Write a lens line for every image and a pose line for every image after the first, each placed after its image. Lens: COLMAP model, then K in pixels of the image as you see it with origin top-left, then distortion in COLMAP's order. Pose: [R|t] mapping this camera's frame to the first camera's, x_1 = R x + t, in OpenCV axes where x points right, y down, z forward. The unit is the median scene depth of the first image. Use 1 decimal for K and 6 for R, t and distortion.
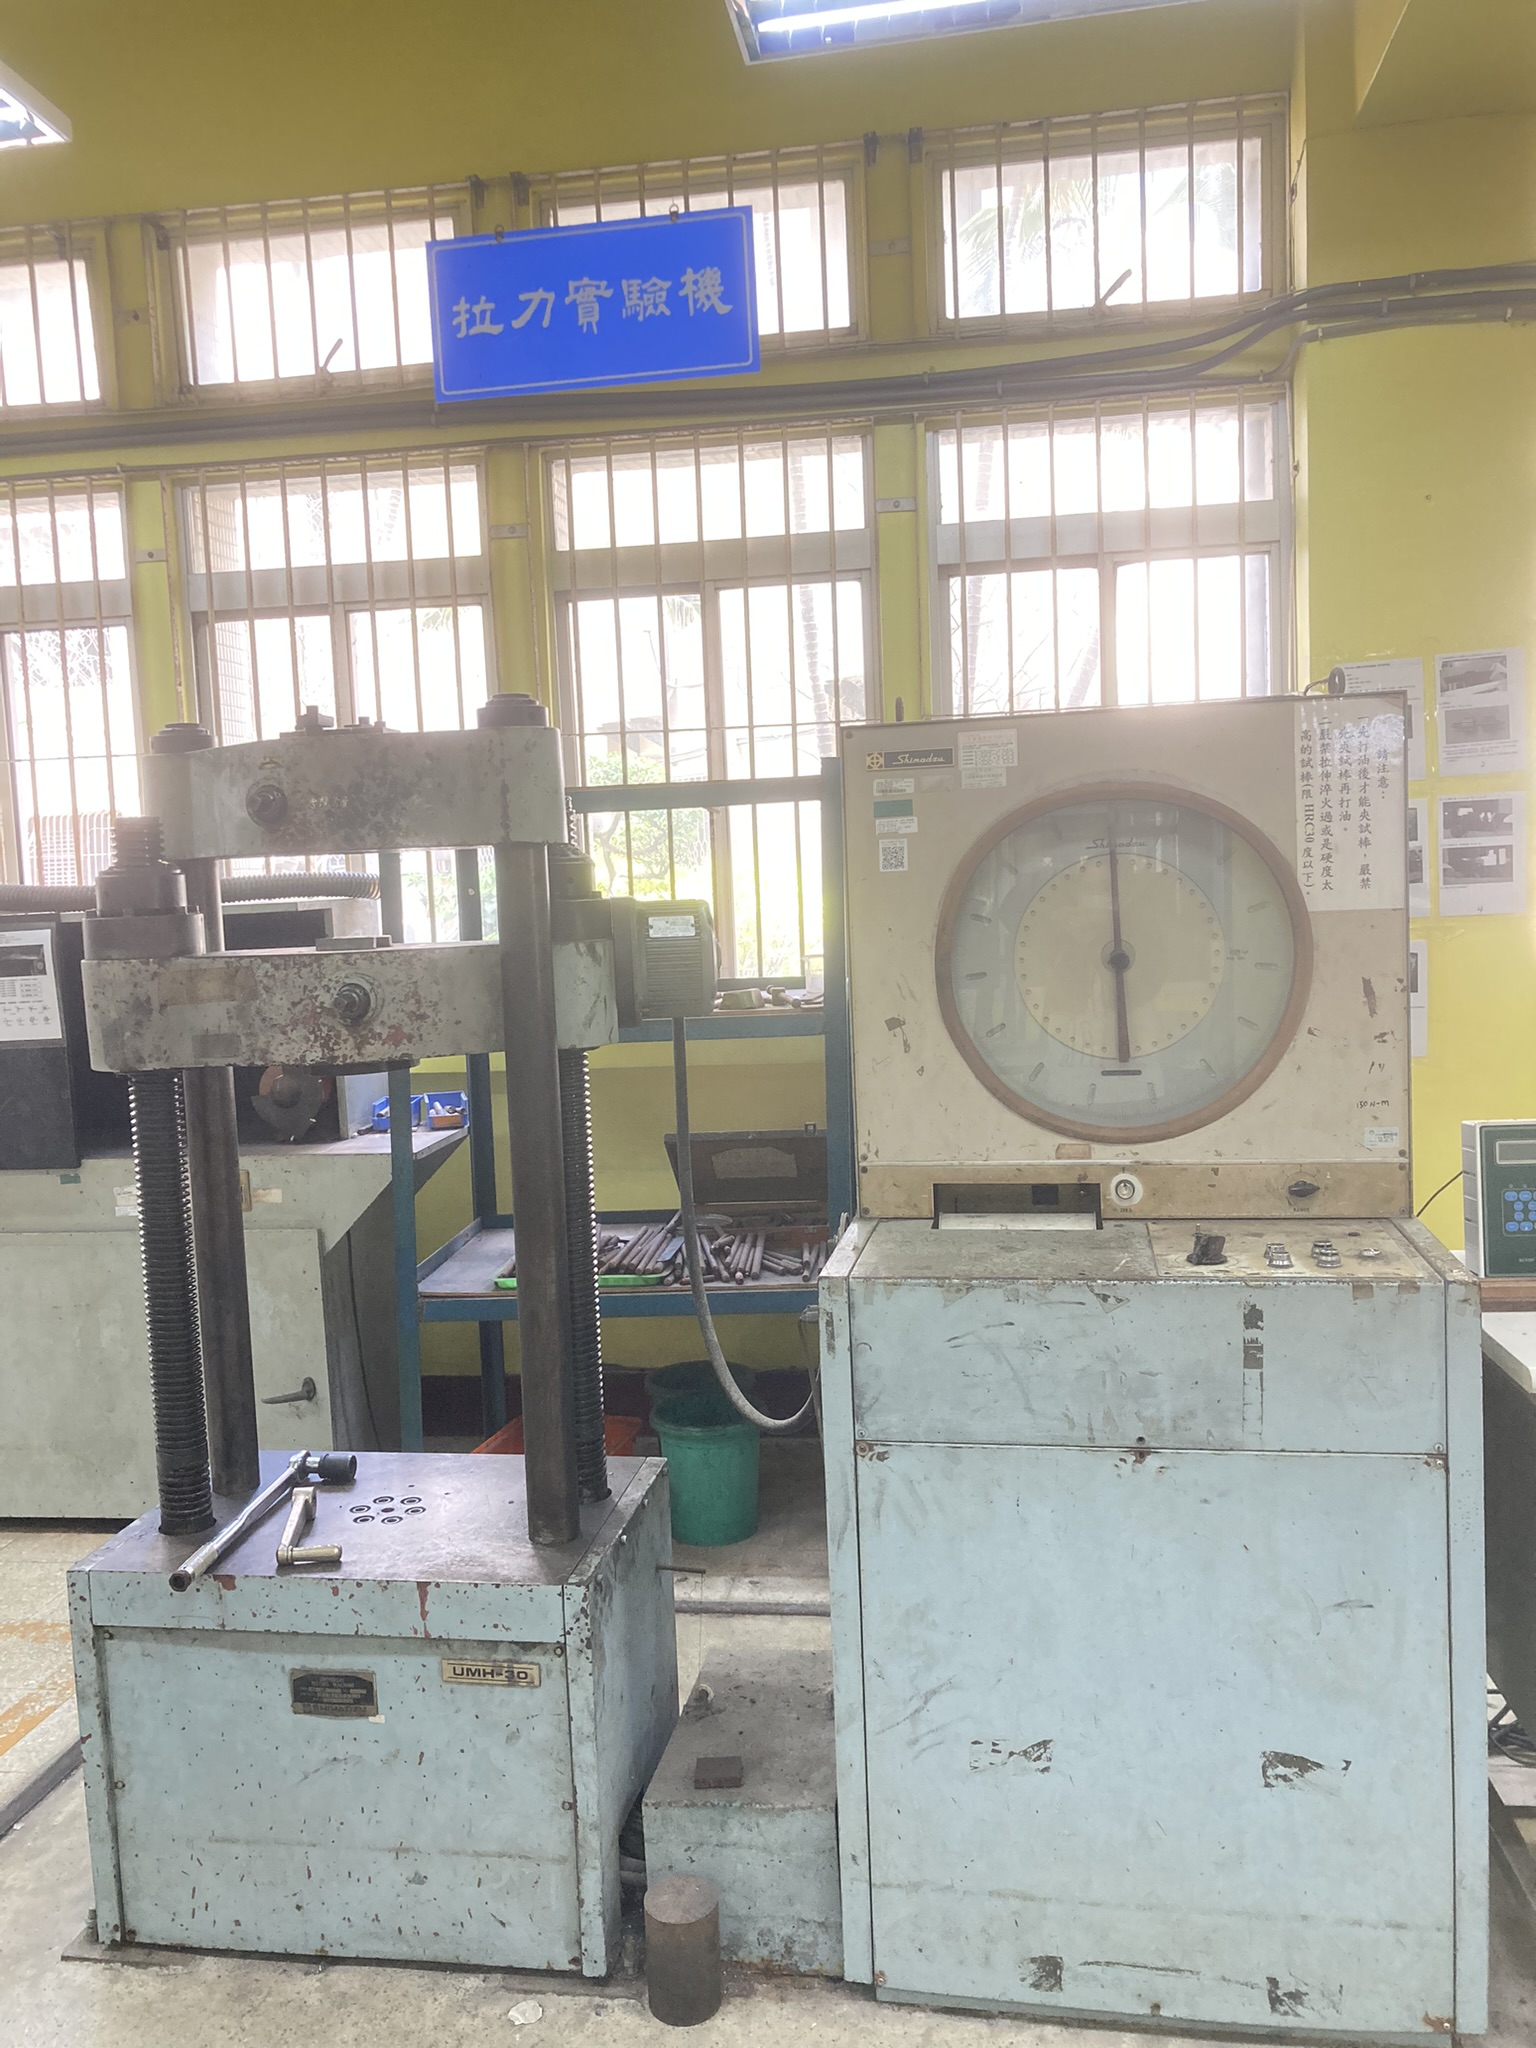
lens RADIAL K [[1699.9, 0, 768.2], [0, 1699.9, 1022.8], [0, 0, 1]] dist [0.030450, -0.006957]
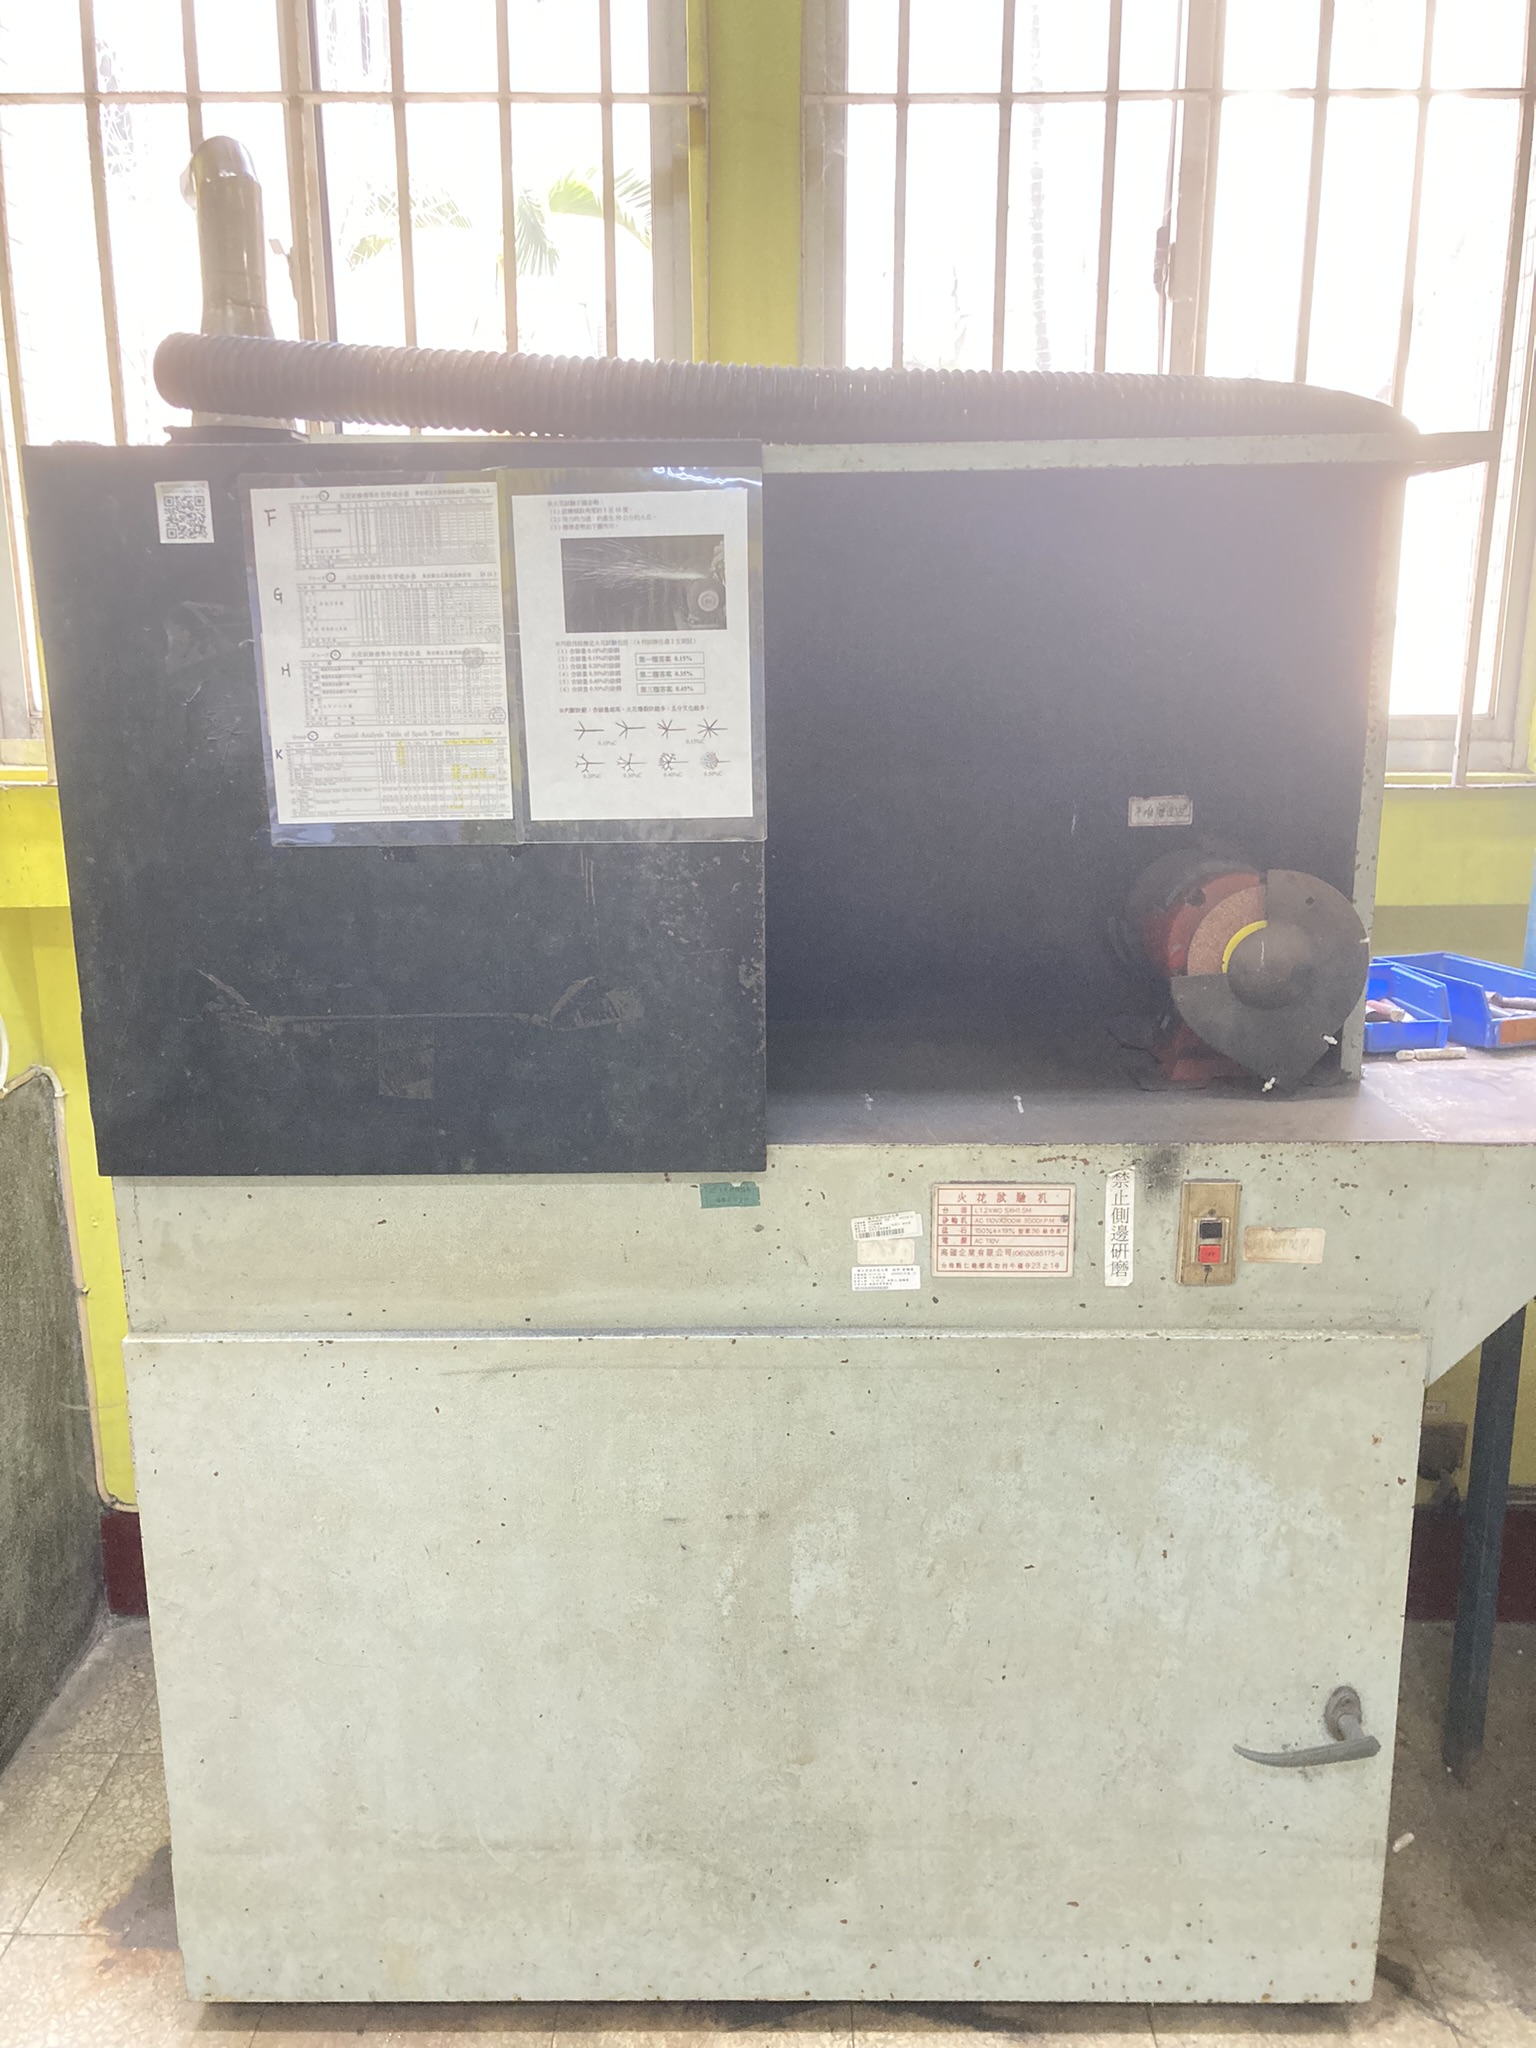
lens RADIAL K [[1699.9, 0, 767.8], [0, 1699.9, 1025.8], [0, 0, 1]] dist [0.030450, -0.006957]
pose [[0.988707, 0.002935, 0.149832, -0.457073], [-0.022859, 0.991062, 0.131426, 0.005675], [-0.148107, -0.133367, 0.979938, 0.641066]]
